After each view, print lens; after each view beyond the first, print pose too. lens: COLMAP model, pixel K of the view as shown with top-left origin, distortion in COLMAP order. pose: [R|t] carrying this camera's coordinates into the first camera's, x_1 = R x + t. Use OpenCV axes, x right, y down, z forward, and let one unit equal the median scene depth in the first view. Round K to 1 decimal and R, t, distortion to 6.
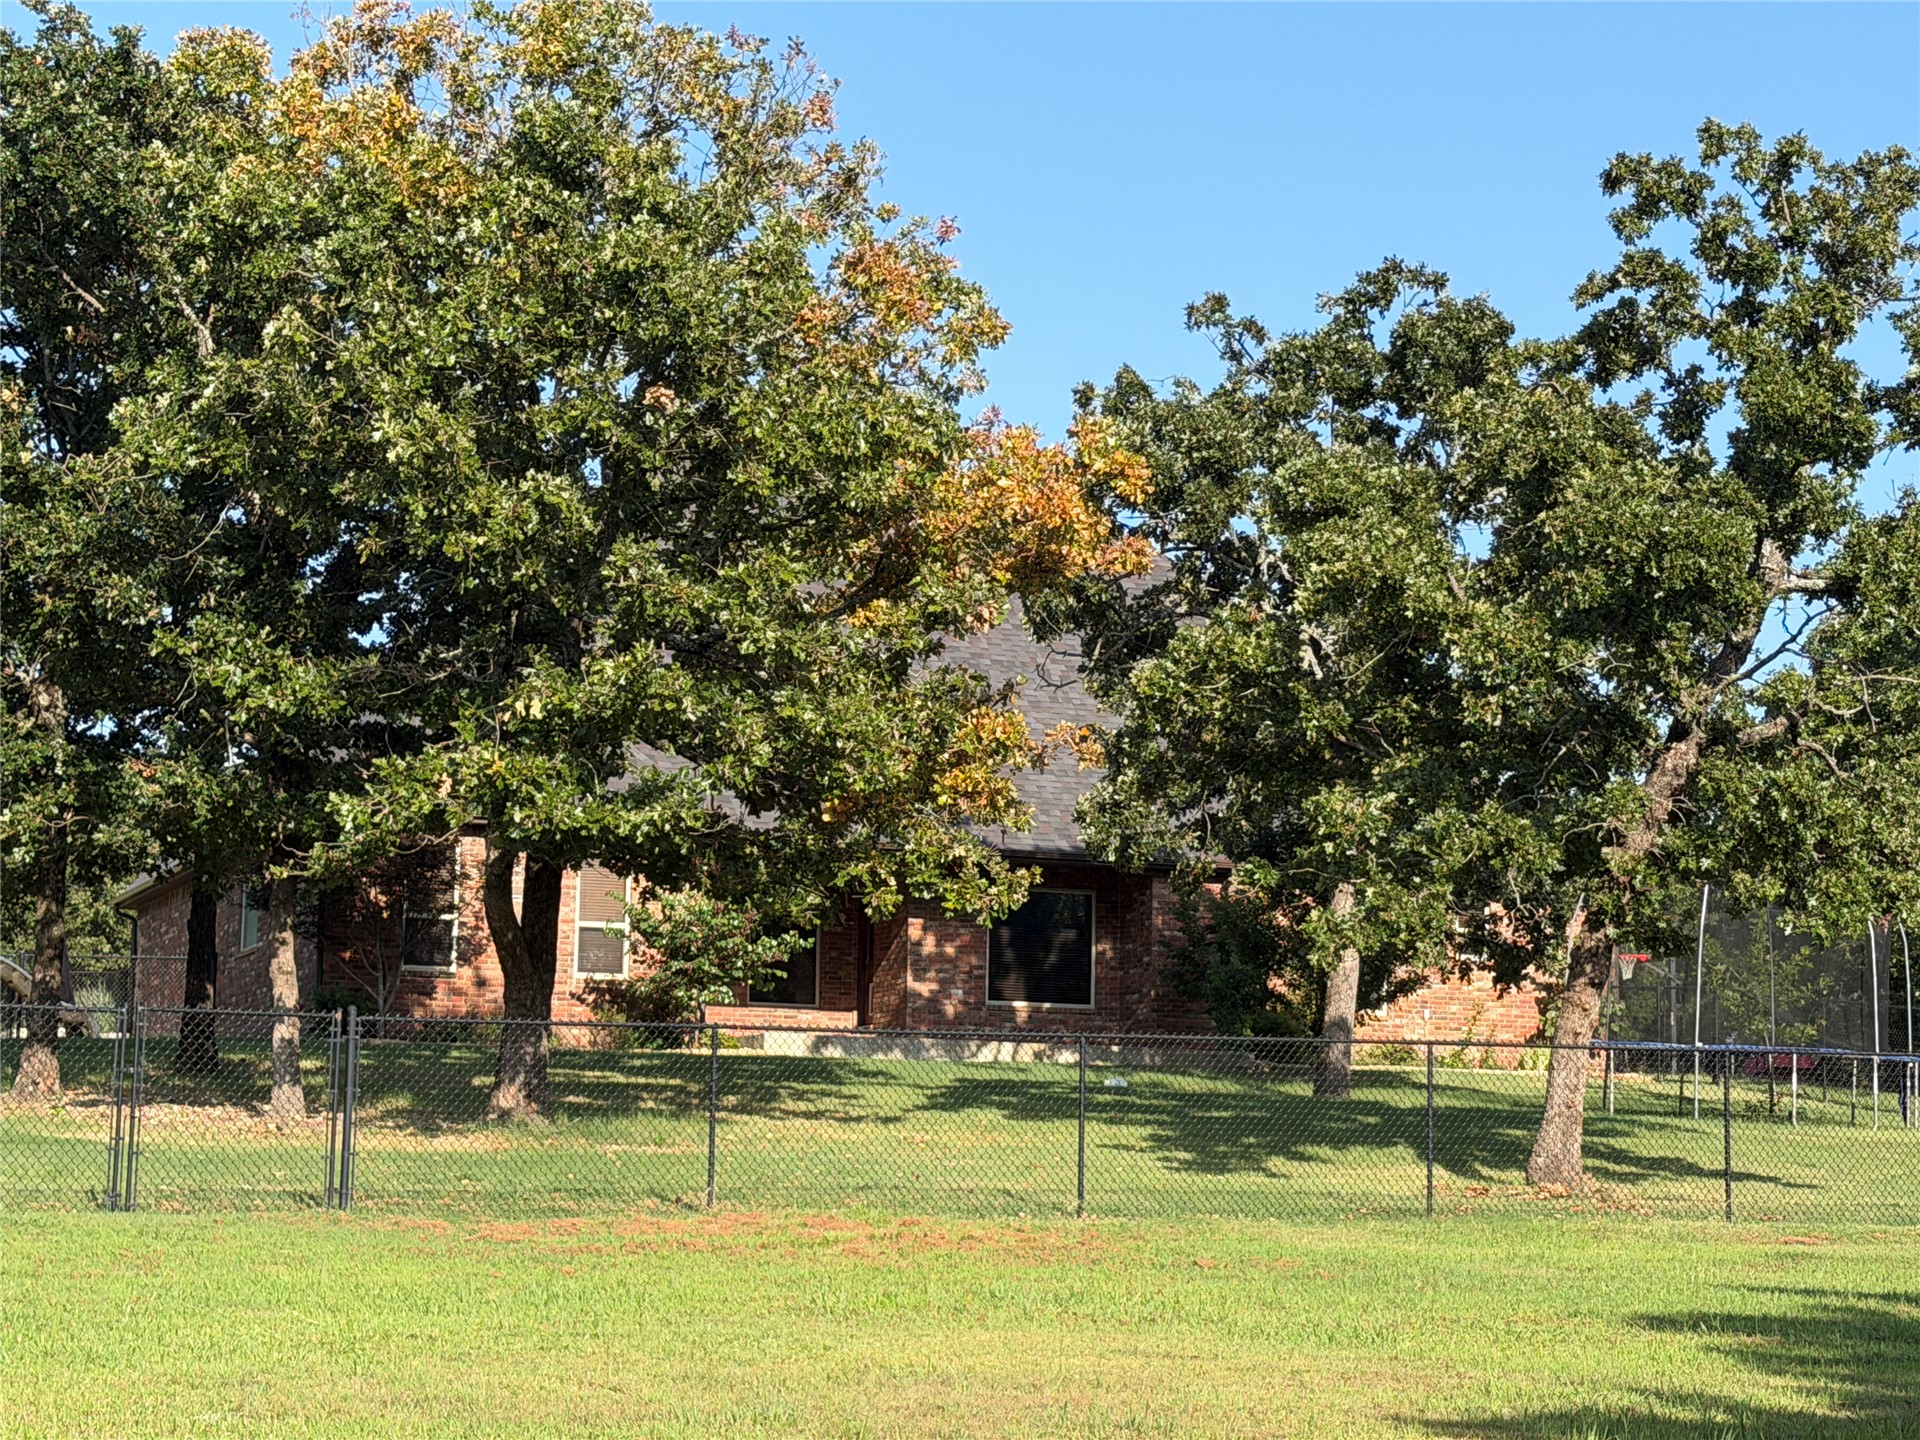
lens RADIAL K [[4011.5, 0, 966.2], [0, 4011.5, 726.3], [0, 0, 1]] dist [0.142275, 0.000000]
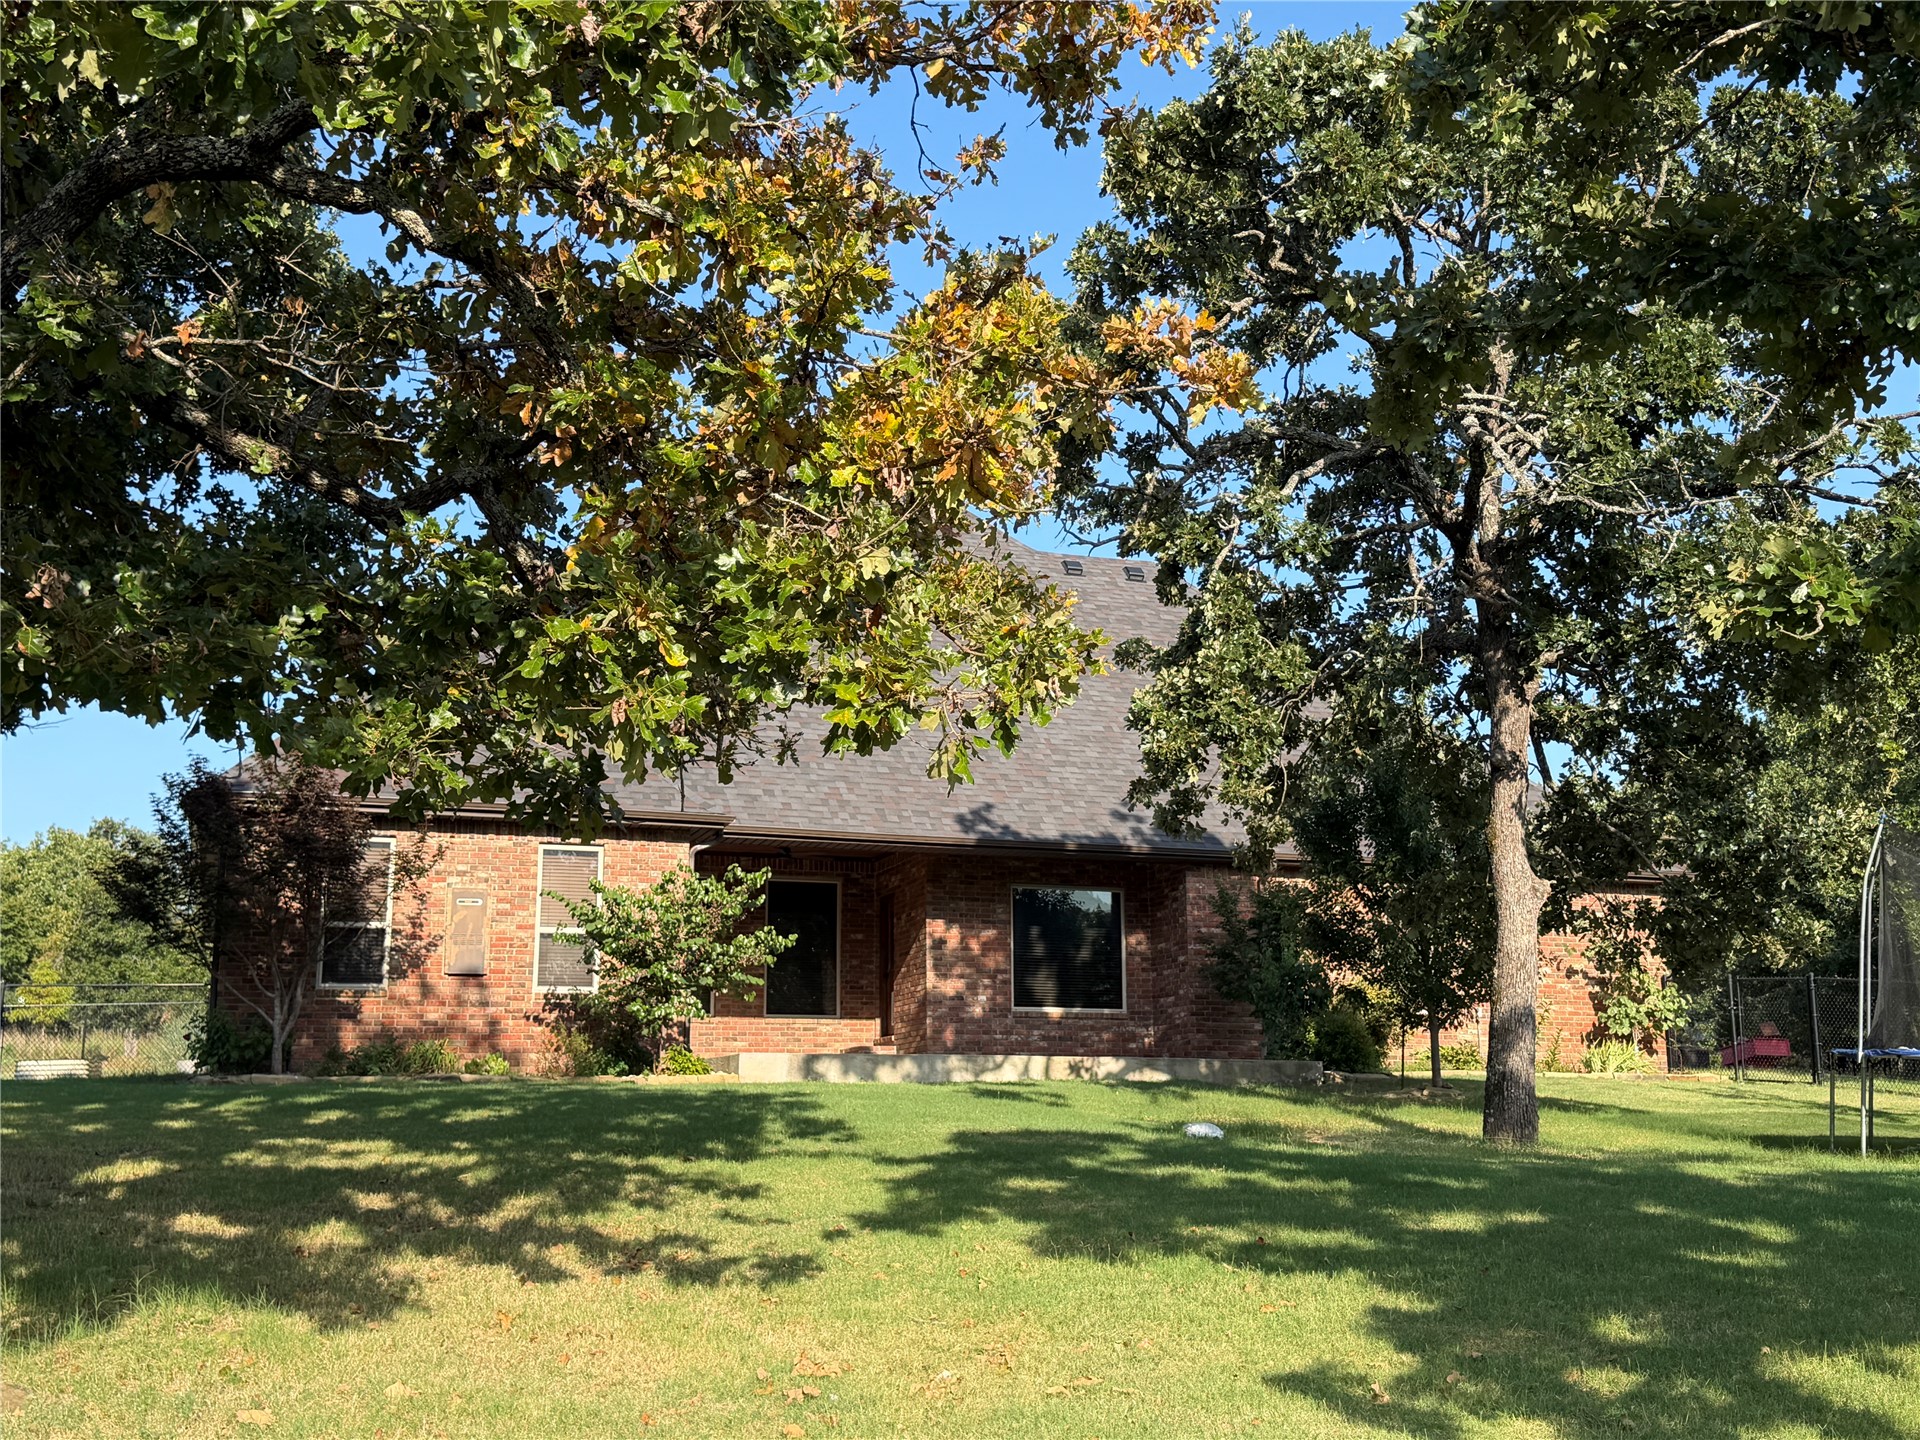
lens RADIAL K [[2342.6, 0, 952.9], [0, 2342.6, 710.8], [0, 0, 1]] dist [0.175013, 0.000000]
pose [[0.999389, -0.026494, -0.022800, 0.005882], [0.025133, 0.997999, -0.058027, 0.035453], [0.024292, 0.057418, 0.998055, 0.515160]]
